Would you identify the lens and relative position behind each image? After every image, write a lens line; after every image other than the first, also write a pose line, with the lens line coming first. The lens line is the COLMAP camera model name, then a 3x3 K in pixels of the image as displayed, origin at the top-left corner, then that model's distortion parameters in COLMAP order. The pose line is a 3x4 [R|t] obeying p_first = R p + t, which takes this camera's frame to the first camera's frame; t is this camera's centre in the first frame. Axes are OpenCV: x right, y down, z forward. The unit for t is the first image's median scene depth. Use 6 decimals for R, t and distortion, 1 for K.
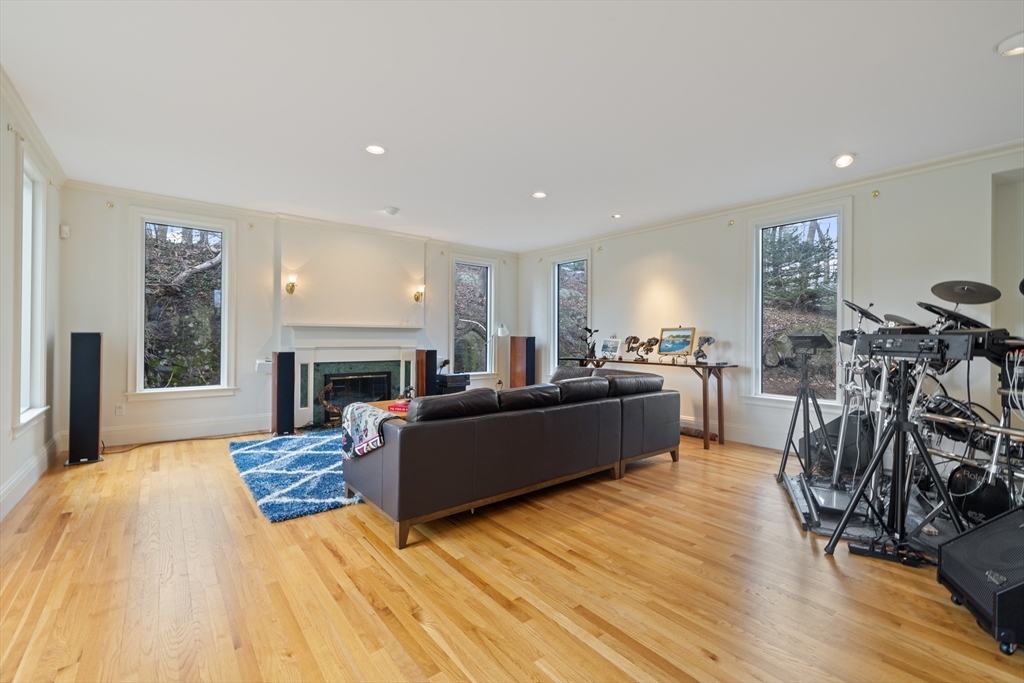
lens RADIAL K [[432.2, 0, 510.1], [0, 432.2, 340.8], [0, 0, 1]] dist [0.000253, -0.000583]
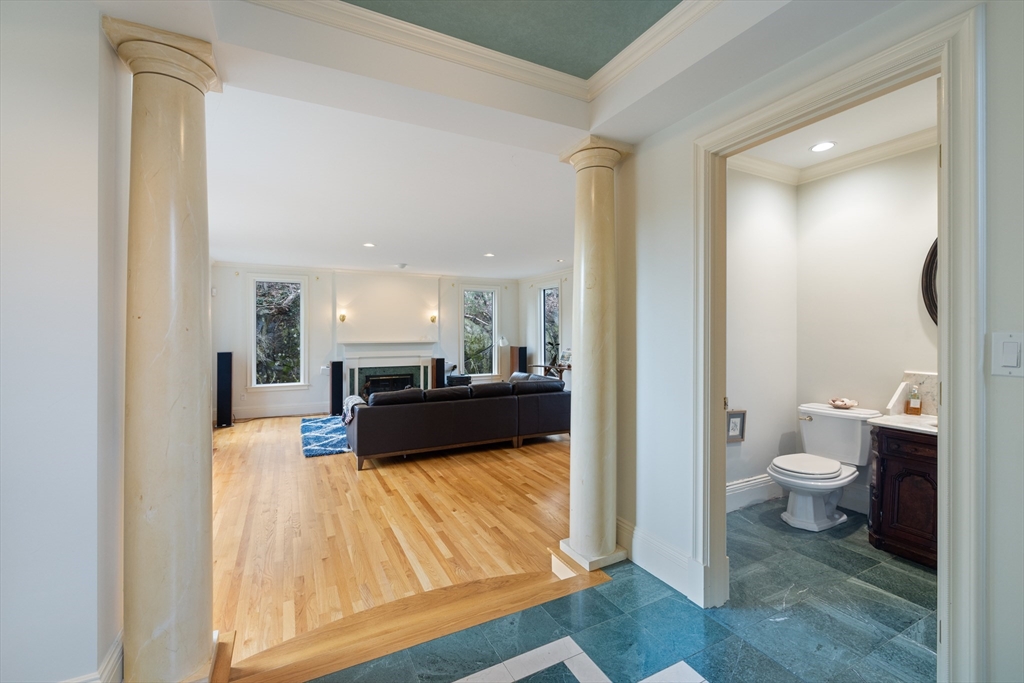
lens RADIAL K [[432.2, 0, 515.1], [0, 432.2, 338.1], [0, 0, 1]] dist [0.000253, -0.000583]
pose [[0.980317, -0.006847, -0.197313, 0.498341], [0.007826, 0.999961, 0.004182, -0.072342], [0.197277, -0.005644, 0.980332, -0.465359]]
